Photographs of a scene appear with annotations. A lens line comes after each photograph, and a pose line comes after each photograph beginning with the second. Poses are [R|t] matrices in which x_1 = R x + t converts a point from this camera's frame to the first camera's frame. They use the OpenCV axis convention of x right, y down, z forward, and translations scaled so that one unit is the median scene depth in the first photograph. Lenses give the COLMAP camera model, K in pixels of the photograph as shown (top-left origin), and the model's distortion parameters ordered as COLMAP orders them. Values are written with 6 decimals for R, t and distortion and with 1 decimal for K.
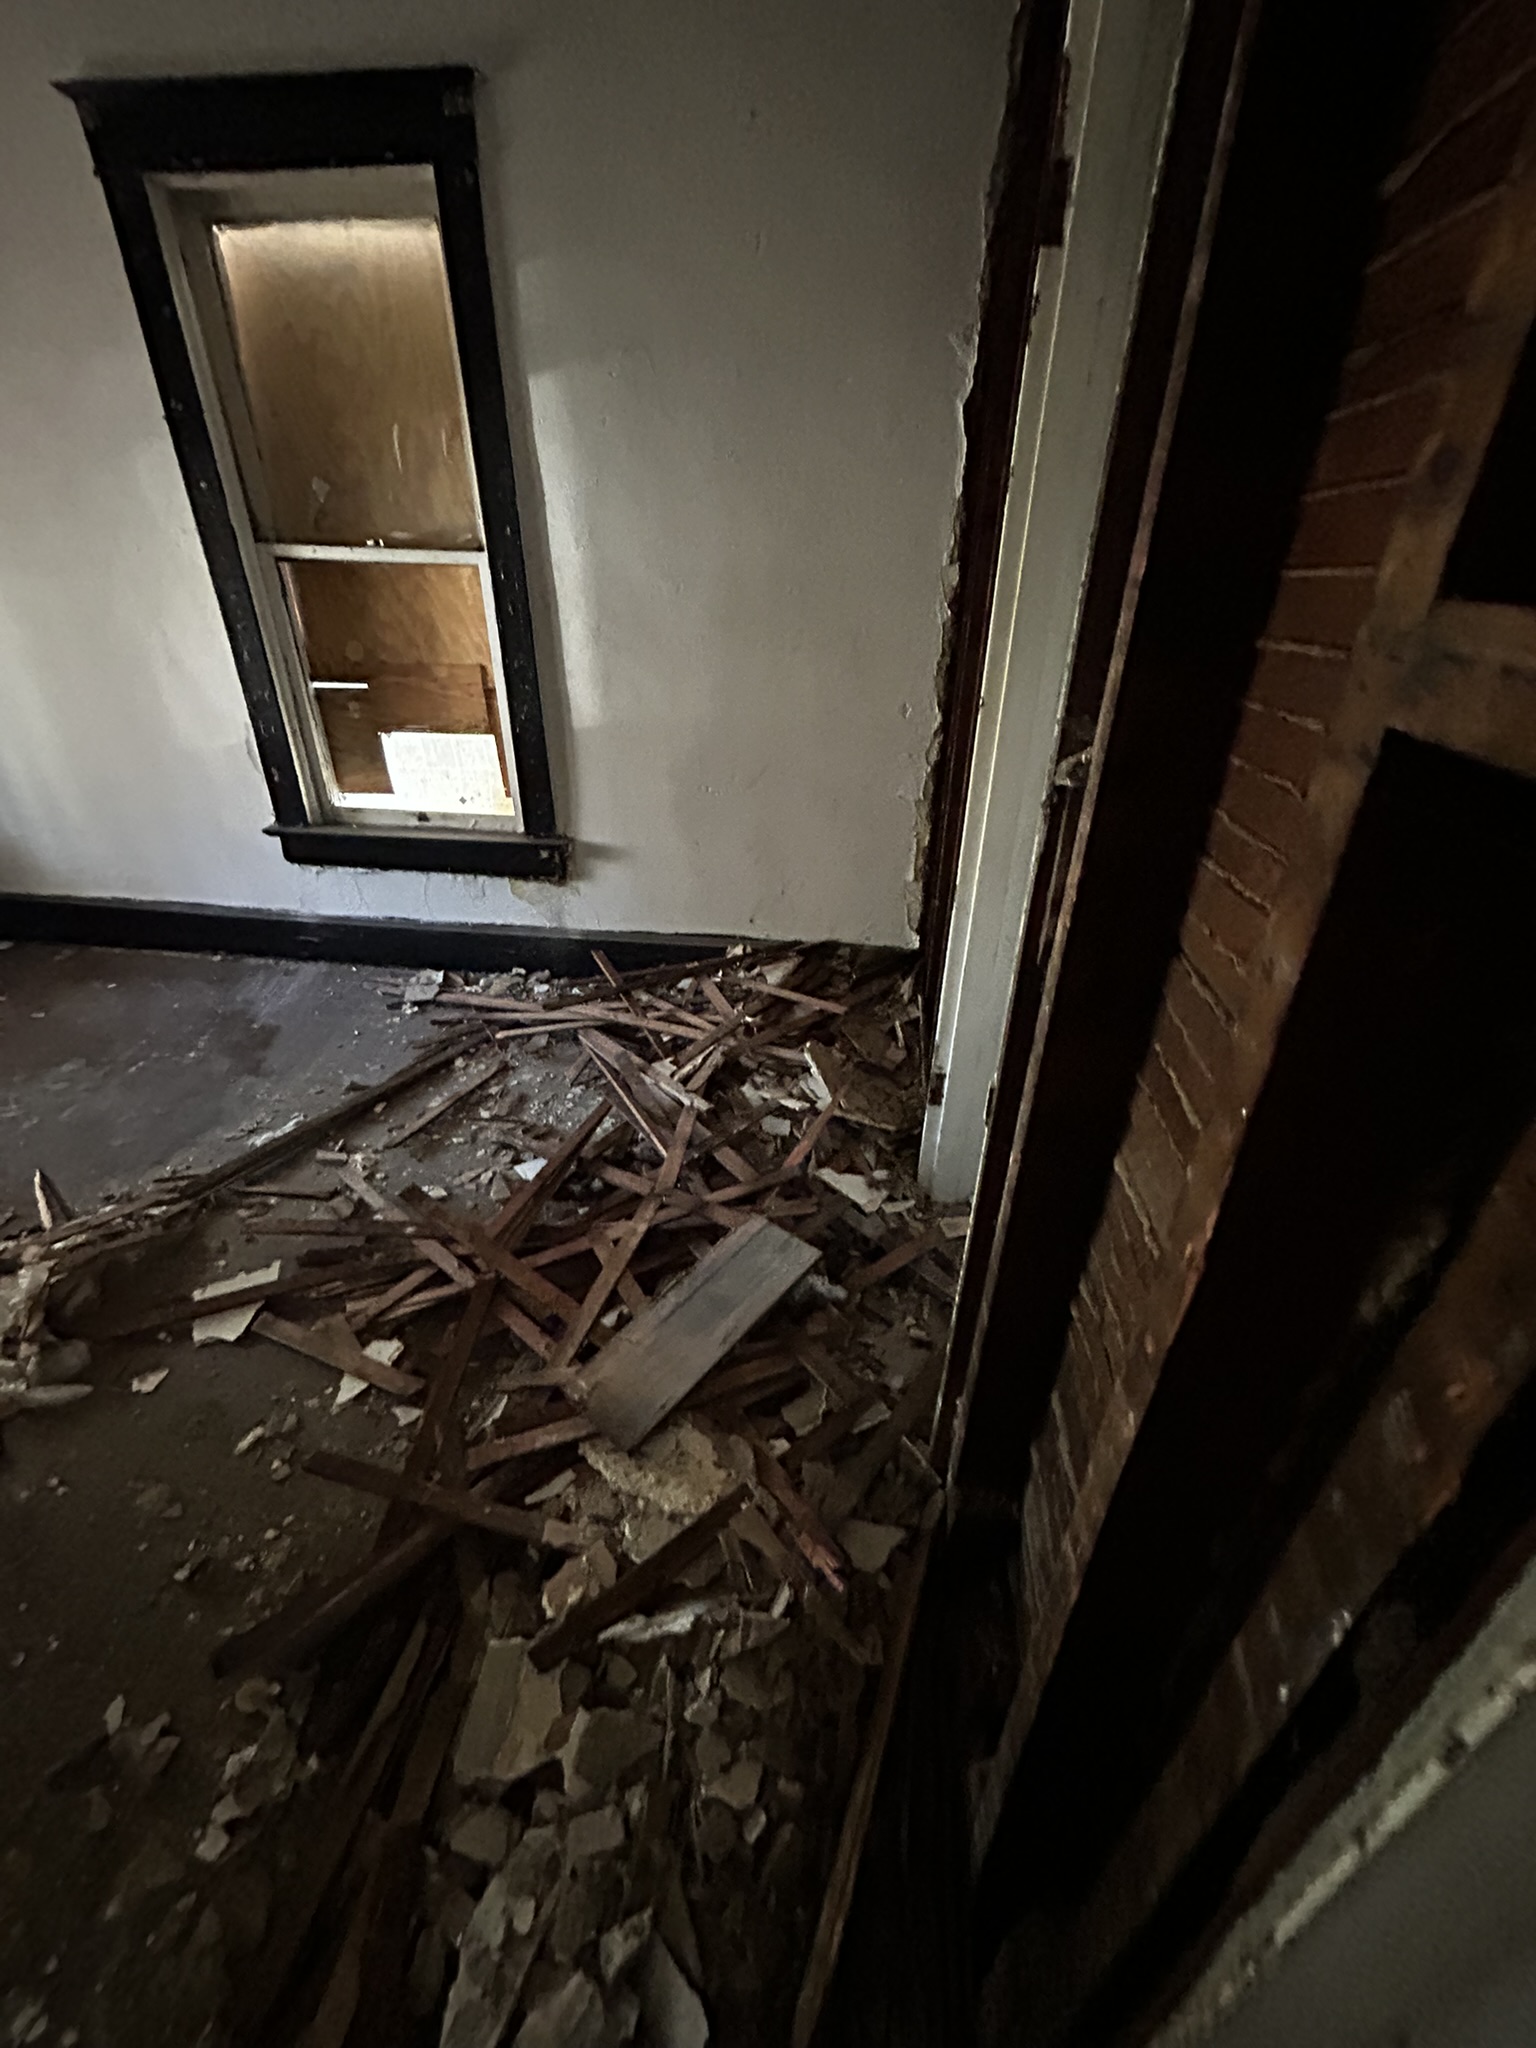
lens RADIAL K [[833.5, 0, 768.3], [0, 833.5, 1020.0], [0, 0, 1]] dist [0.000671, 0.000883]
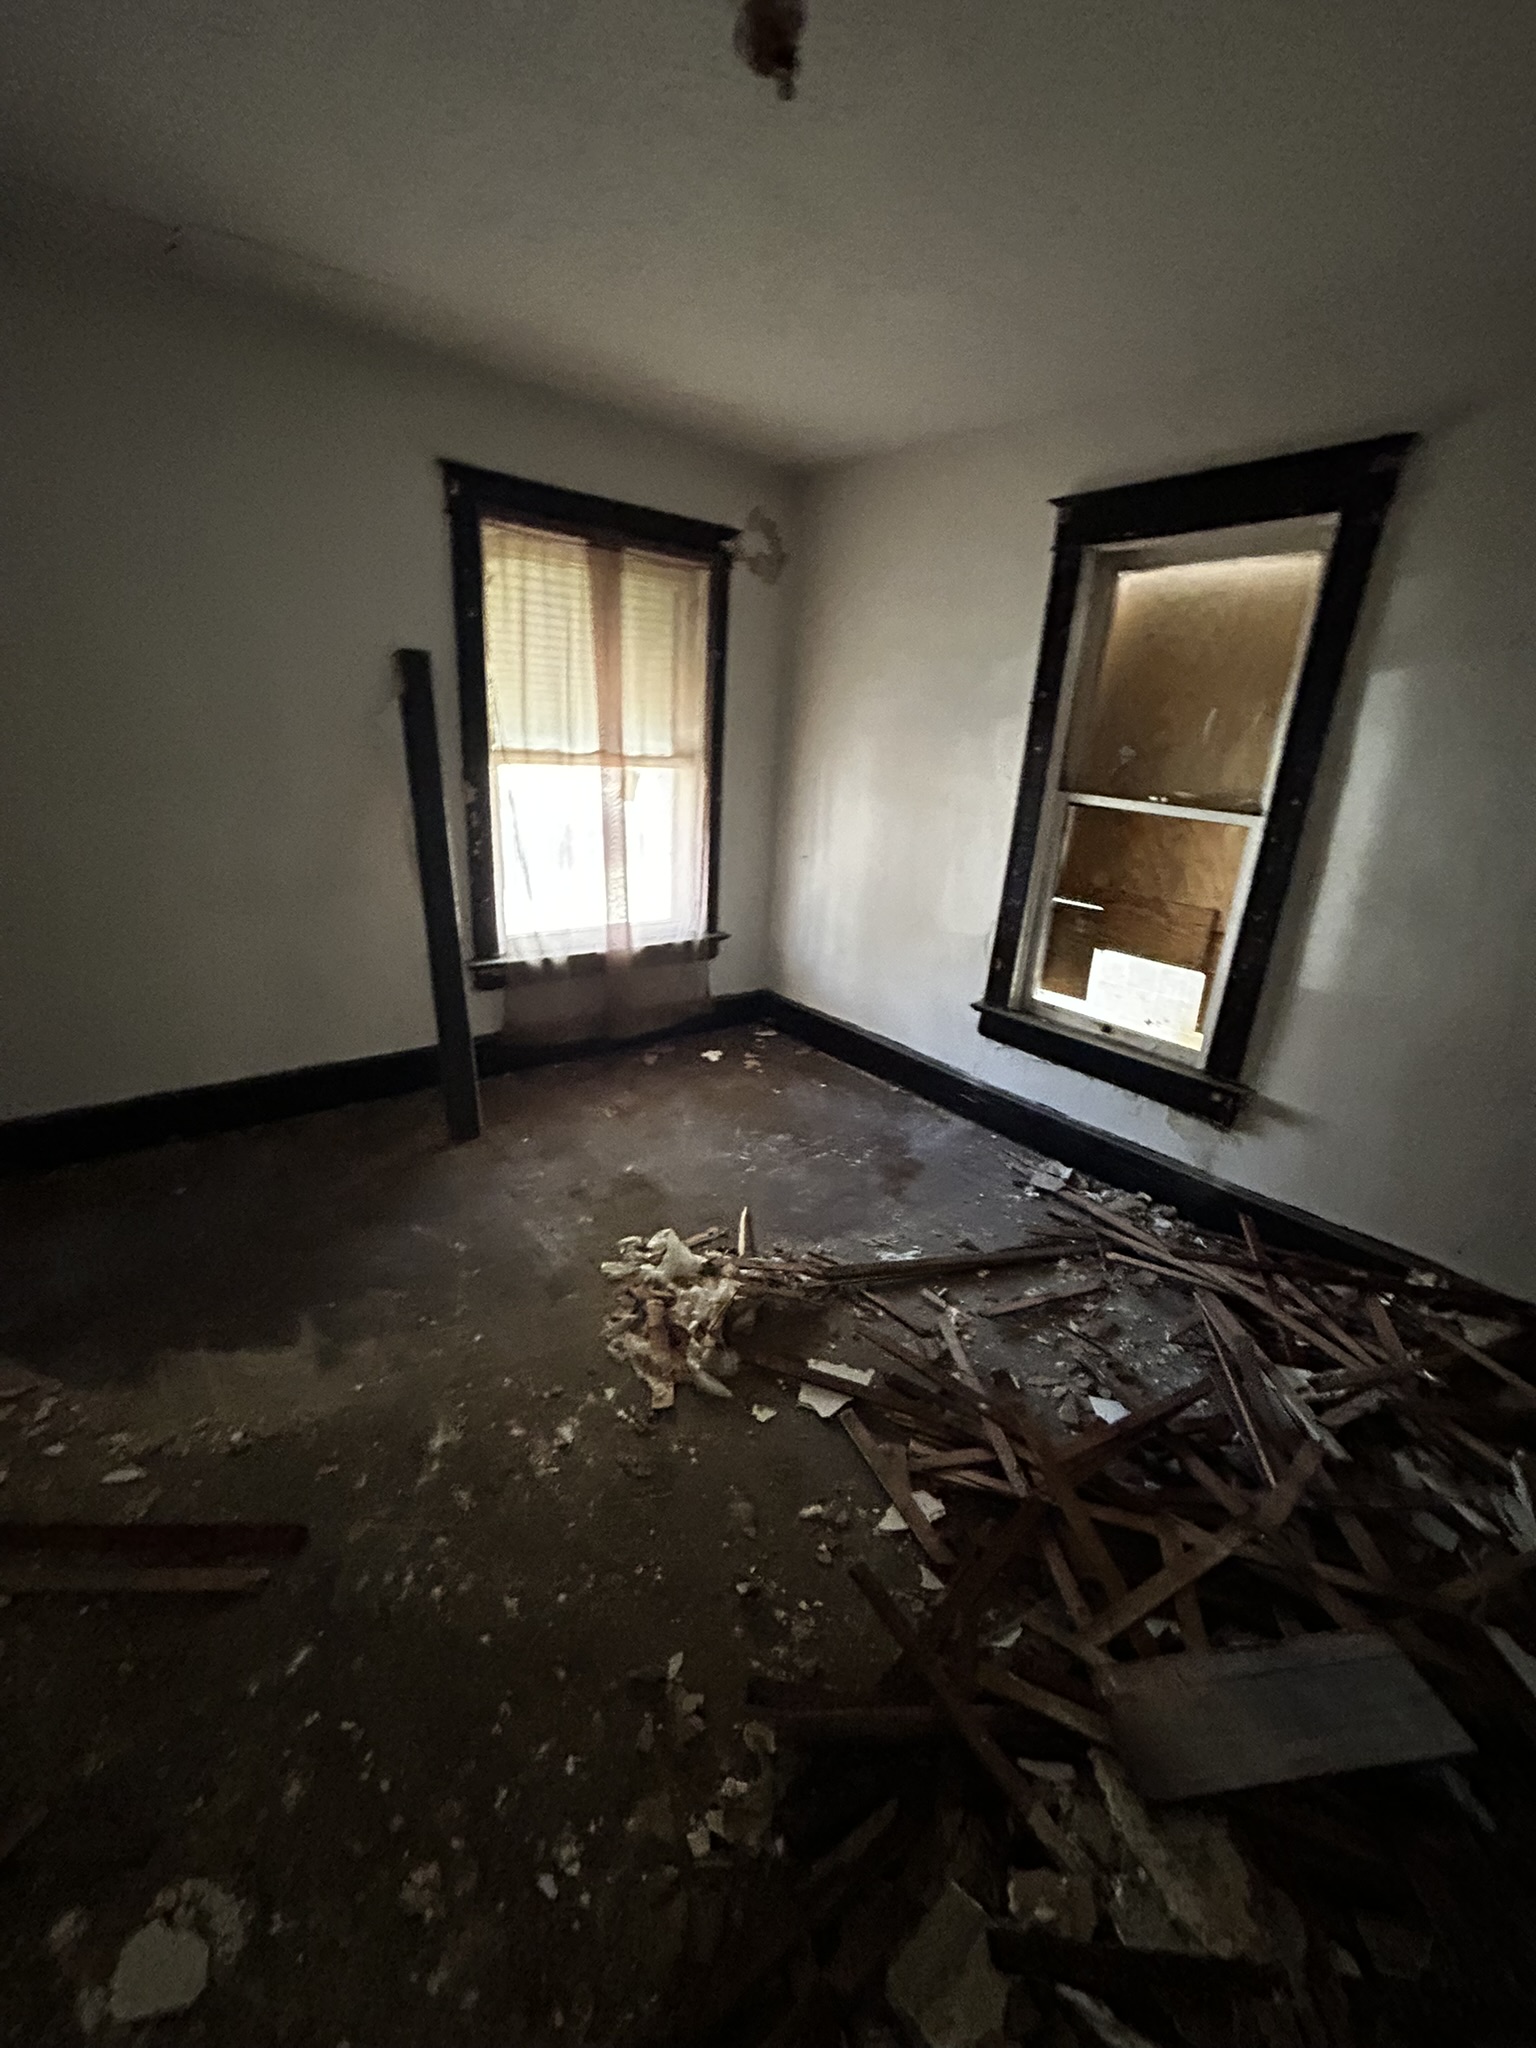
lens RADIAL K [[833.5, 0, 773.4], [0, 833.5, 1019.9], [0, 0, 1]] dist [0.000671, 0.000883]
pose [[0.726783, 0.253405, -0.638413, -0.063430], [-0.382386, 0.921378, -0.069594, -0.021955], [0.570585, 0.294700, 0.766541, -0.094825]]
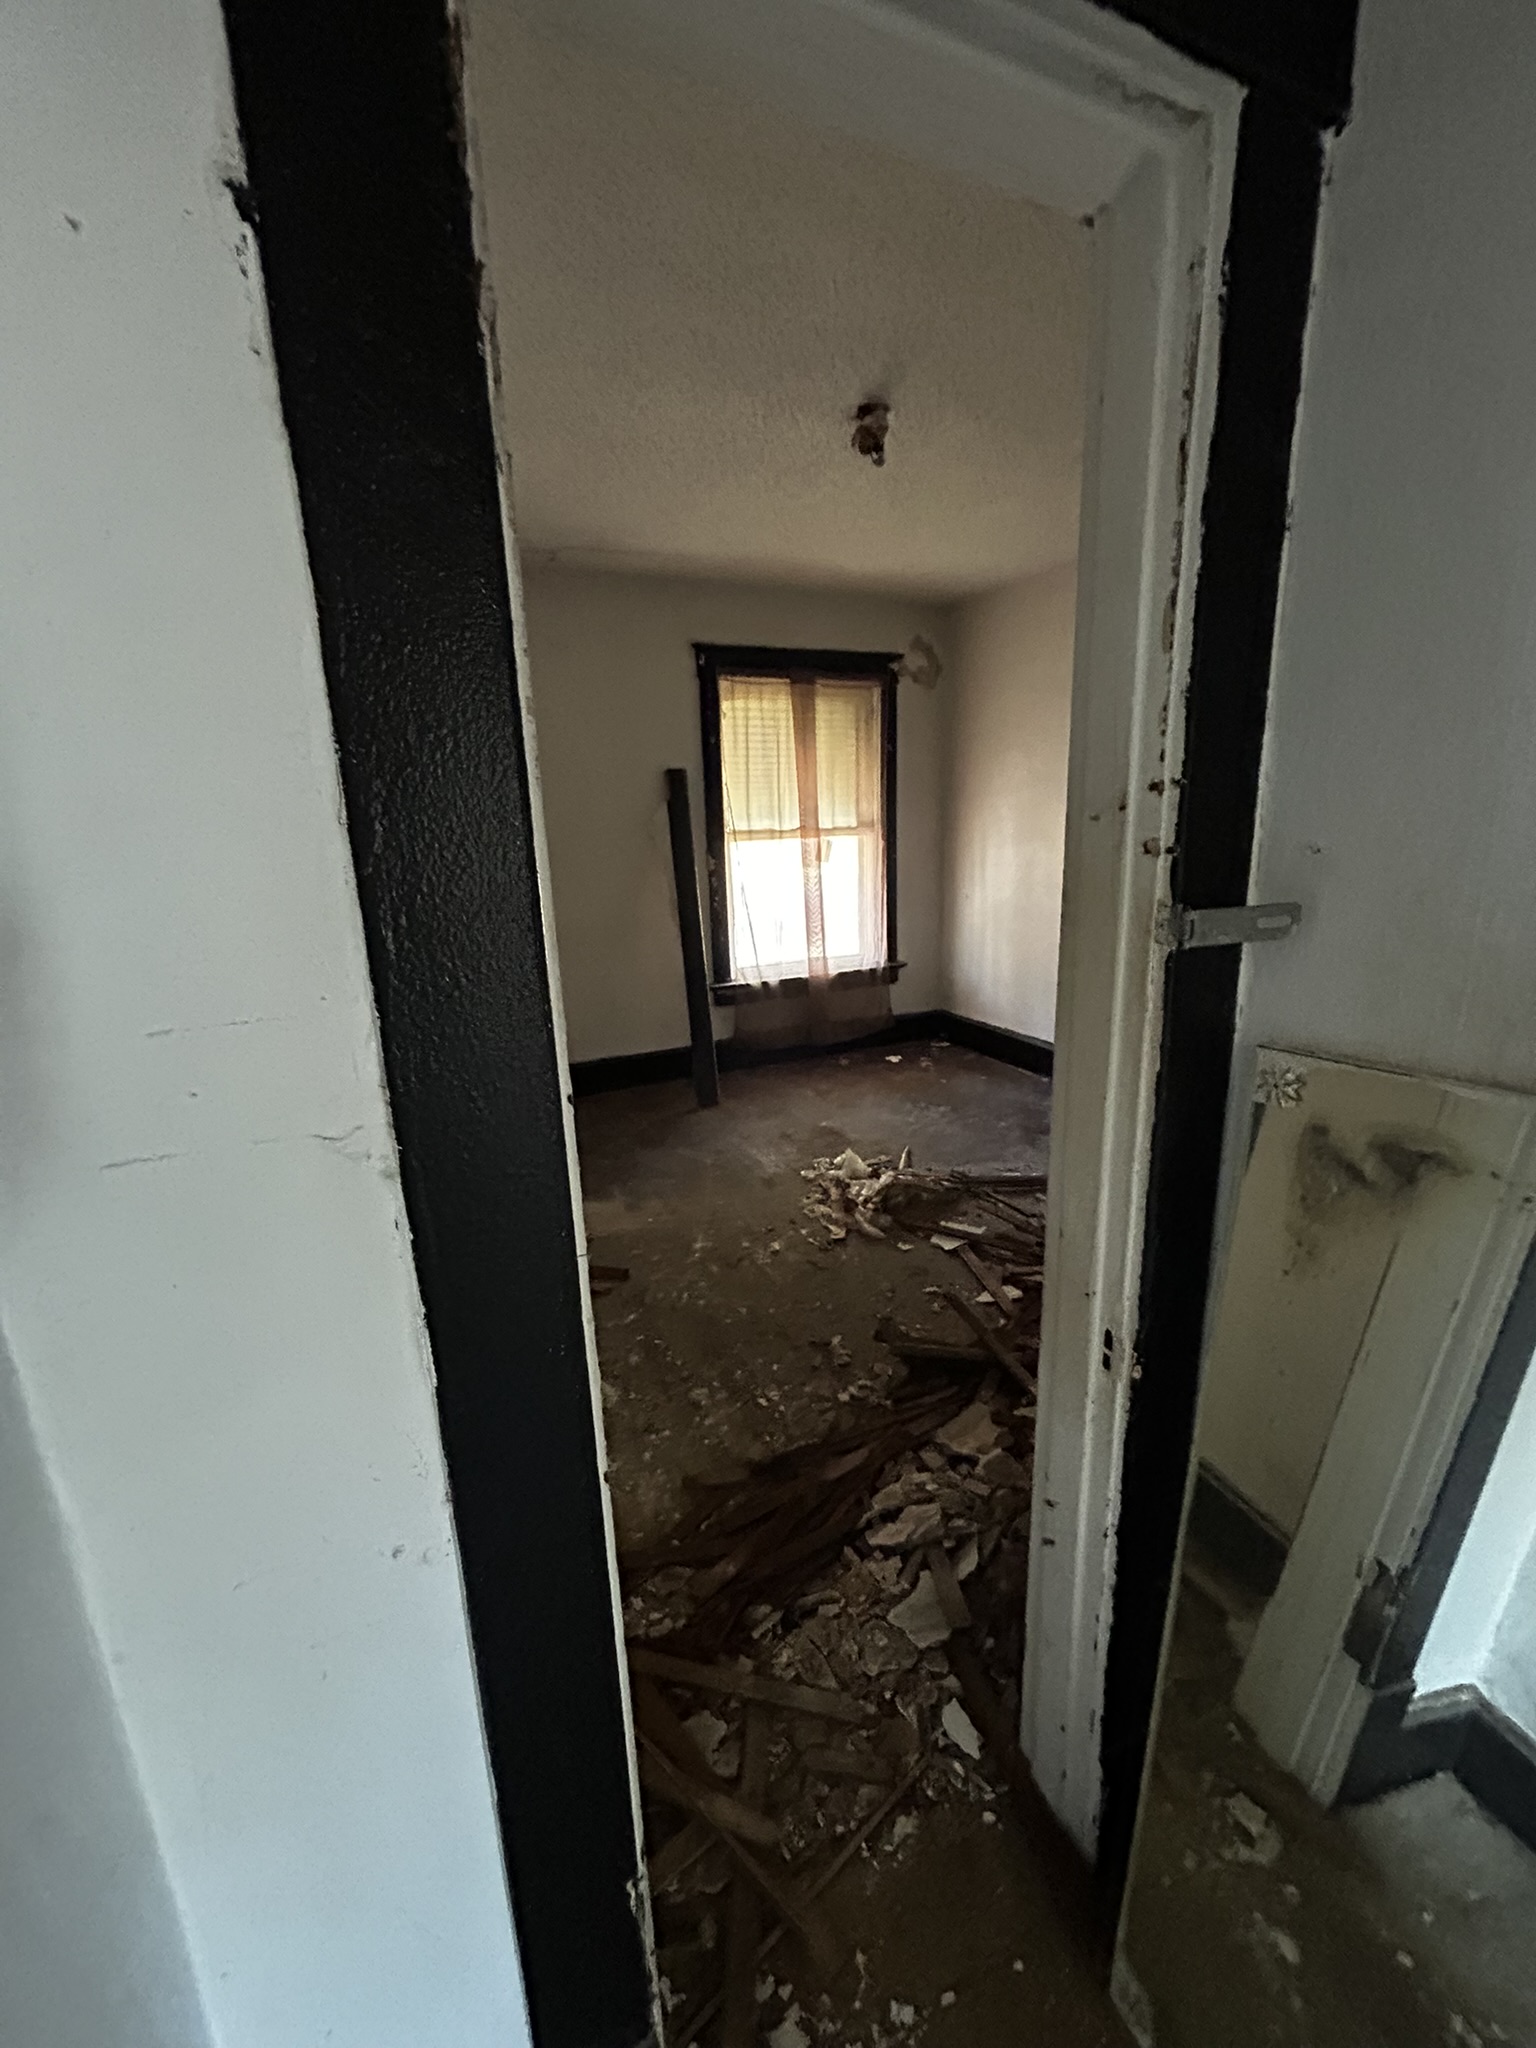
lens RADIAL K [[833.5, 0, 775.1], [0, 833.5, 1032.9], [0, 0, 1]] dist [0.000671, 0.000883]
pose [[0.540475, 0.182626, -0.821300, 0.405165], [-0.380101, 0.923864, -0.044702, 0.145592], [0.750606, 0.336338, 0.568742, -0.323844]]
